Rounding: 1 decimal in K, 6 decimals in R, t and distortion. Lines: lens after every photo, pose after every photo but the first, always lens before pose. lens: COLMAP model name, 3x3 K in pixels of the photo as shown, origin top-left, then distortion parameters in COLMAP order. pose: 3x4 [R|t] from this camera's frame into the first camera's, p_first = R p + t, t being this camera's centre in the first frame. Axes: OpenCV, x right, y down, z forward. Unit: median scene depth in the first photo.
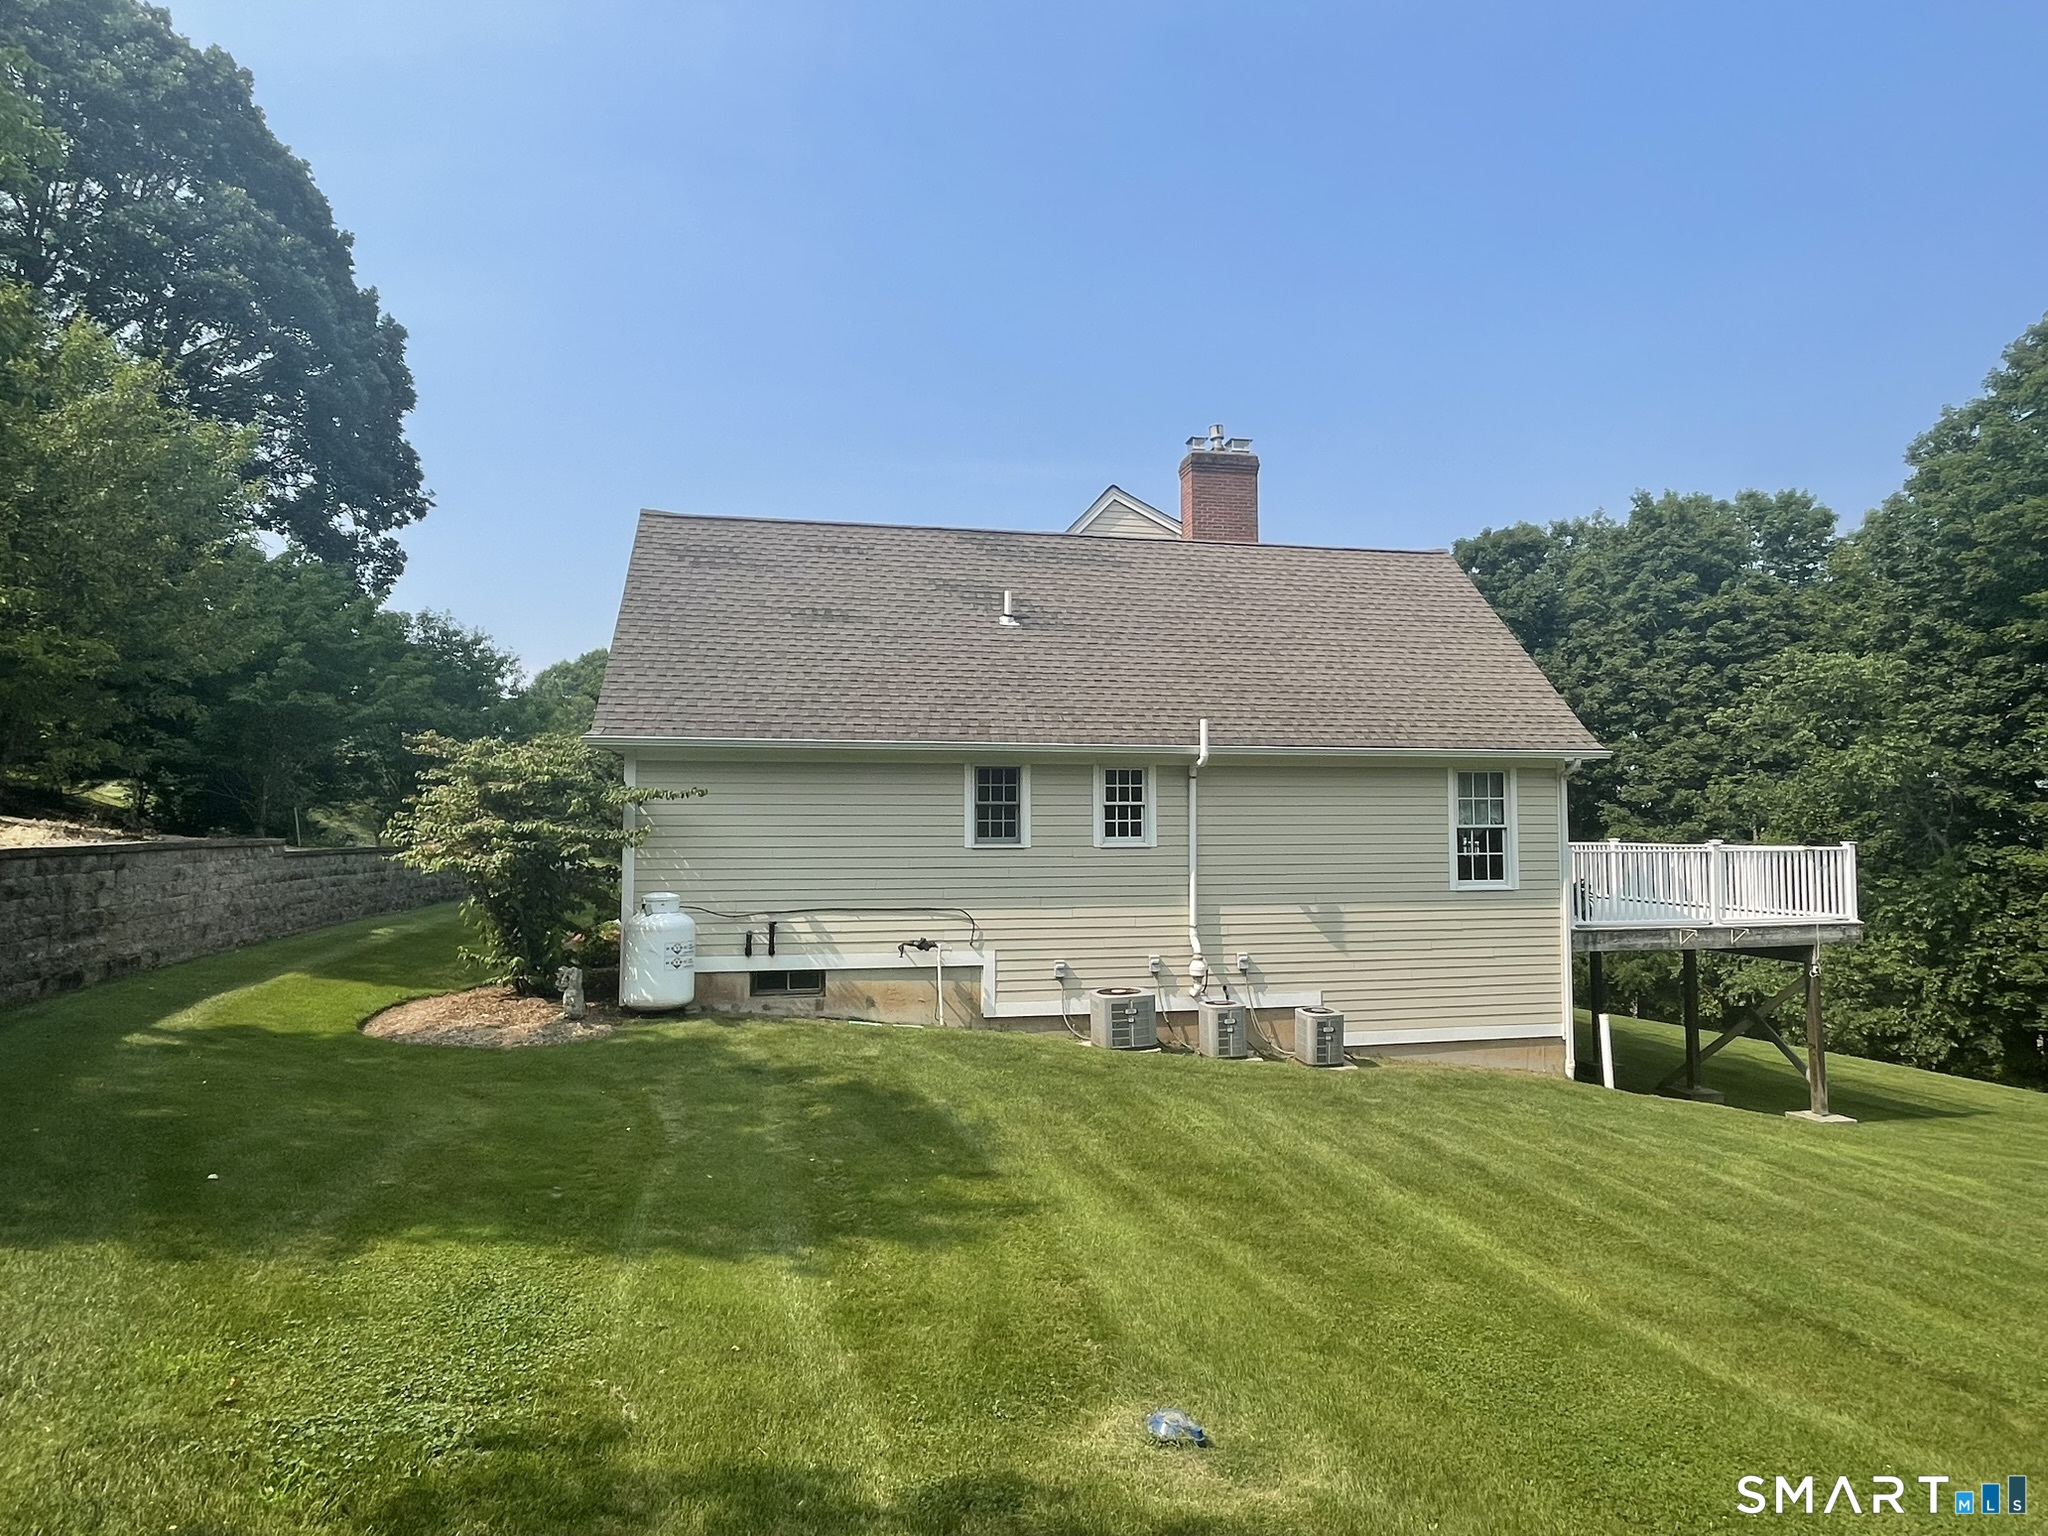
lens RADIAL K [[1162.2, 0, 1012.9], [0, 1162.2, 781.1], [0, 0, 1]] dist [0.001951, -0.000687]
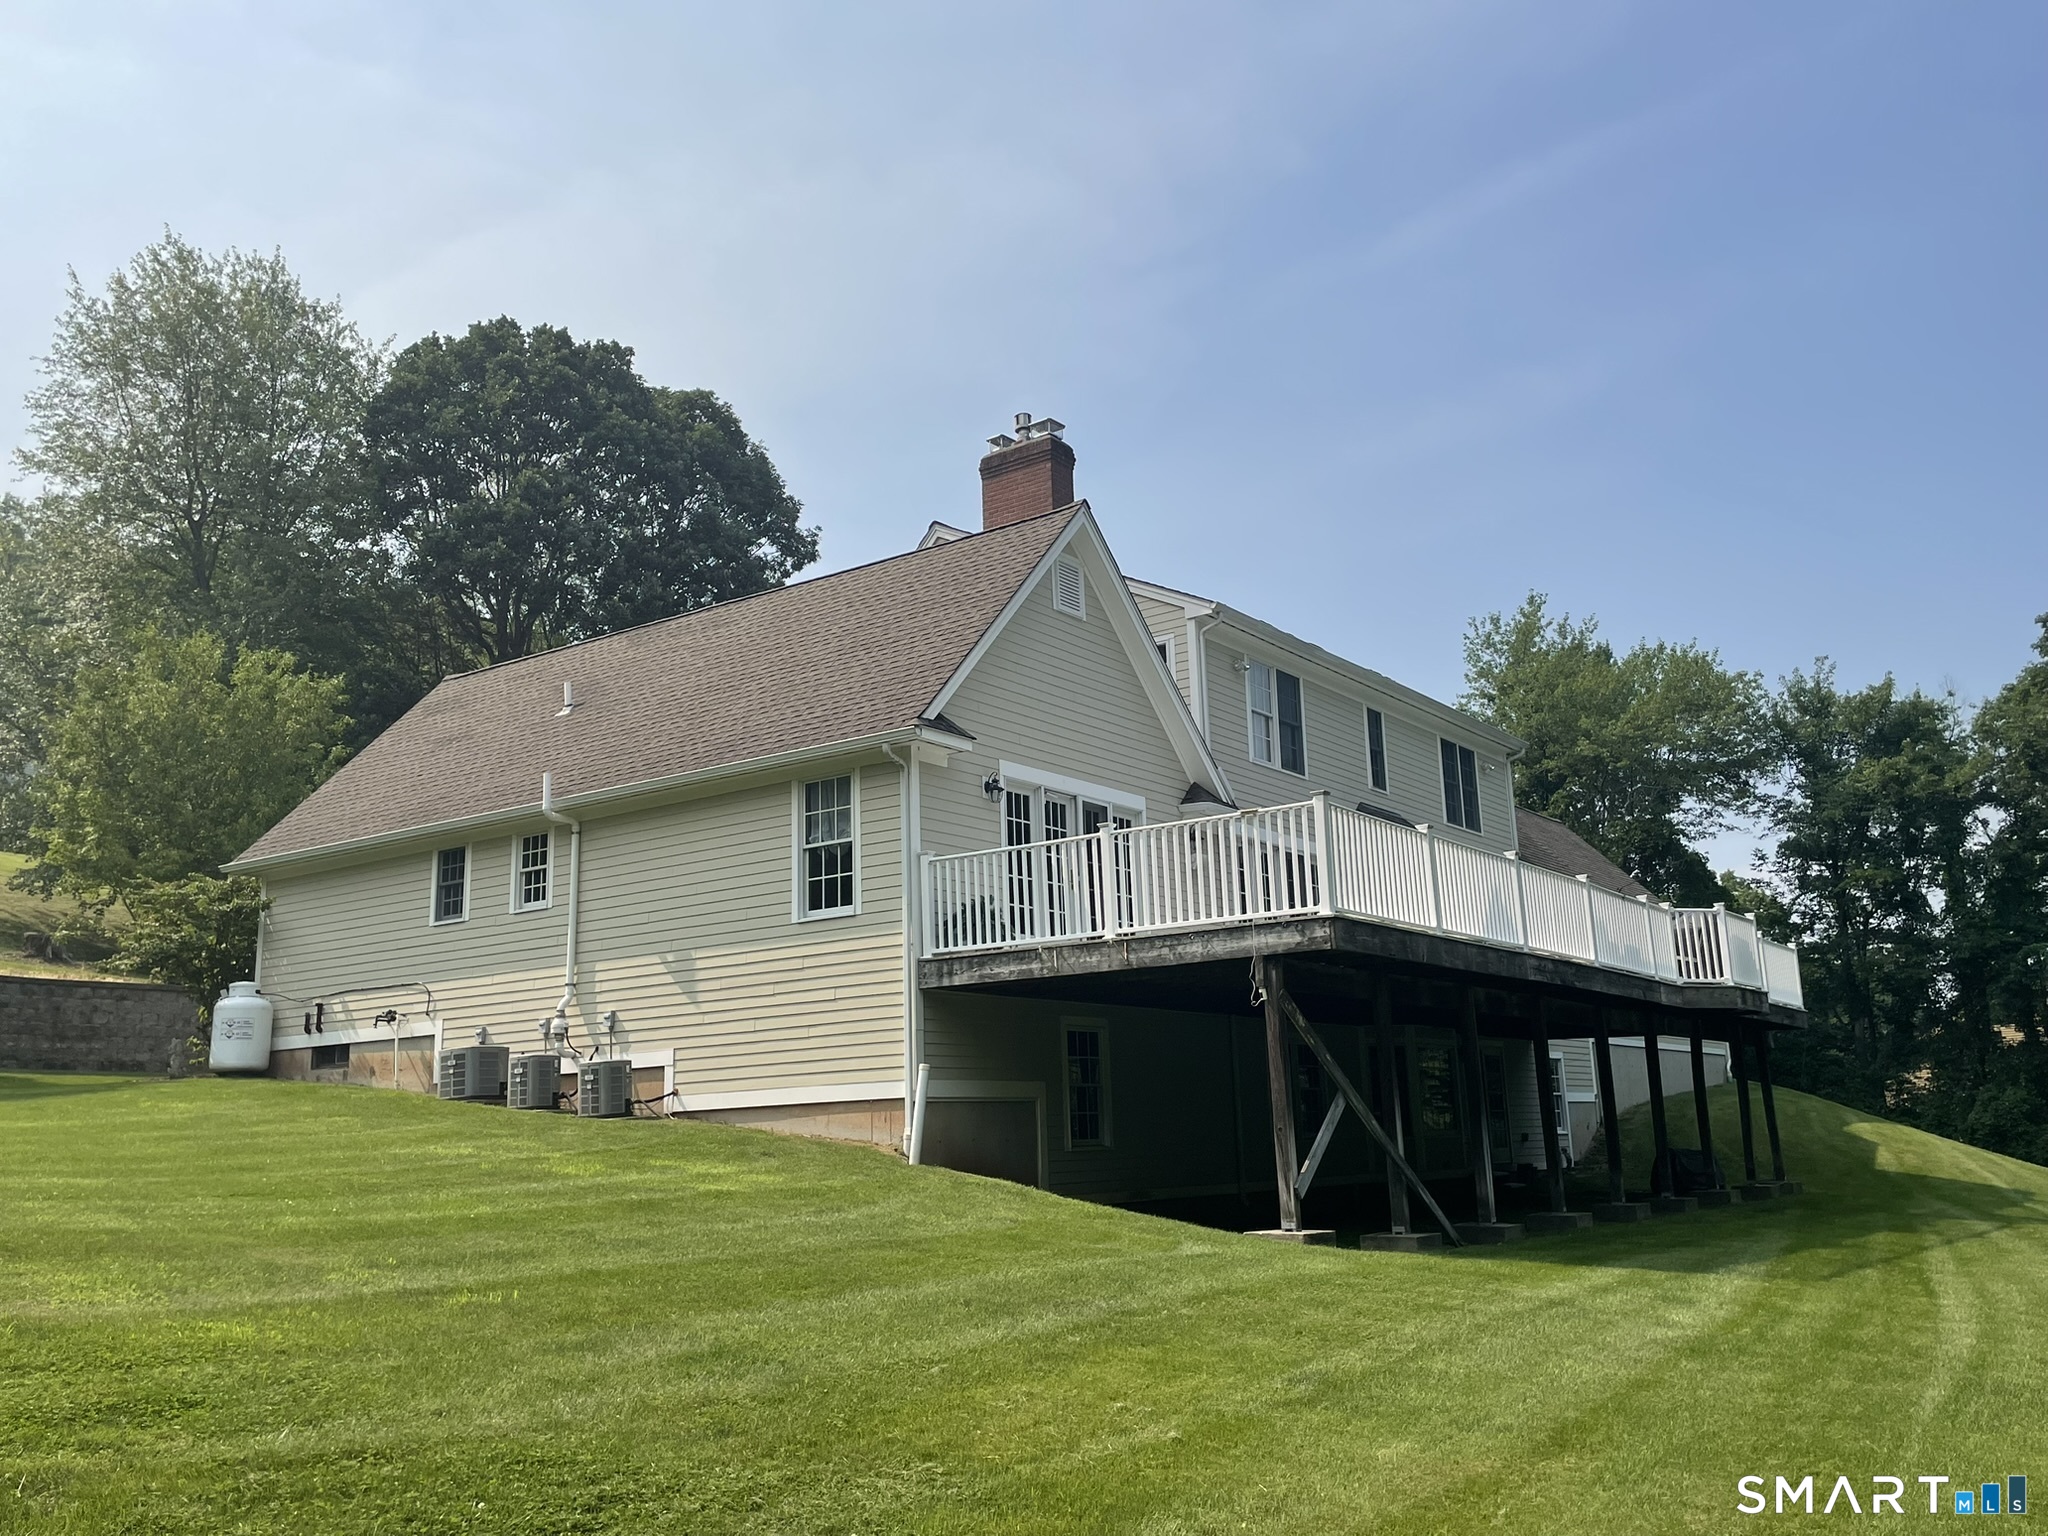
lens RADIAL K [[1723.6, 0, 1024.0], [0, 1723.6, 768.0], [0, 0, 1]] dist [0.060098, -0.003564]
pose [[0.686990, -0.169652, -0.706586, 1.415241], [0.064269, 0.982740, -0.173471, 0.214164], [0.723819, 0.073761, 0.686035, 0.256269]]
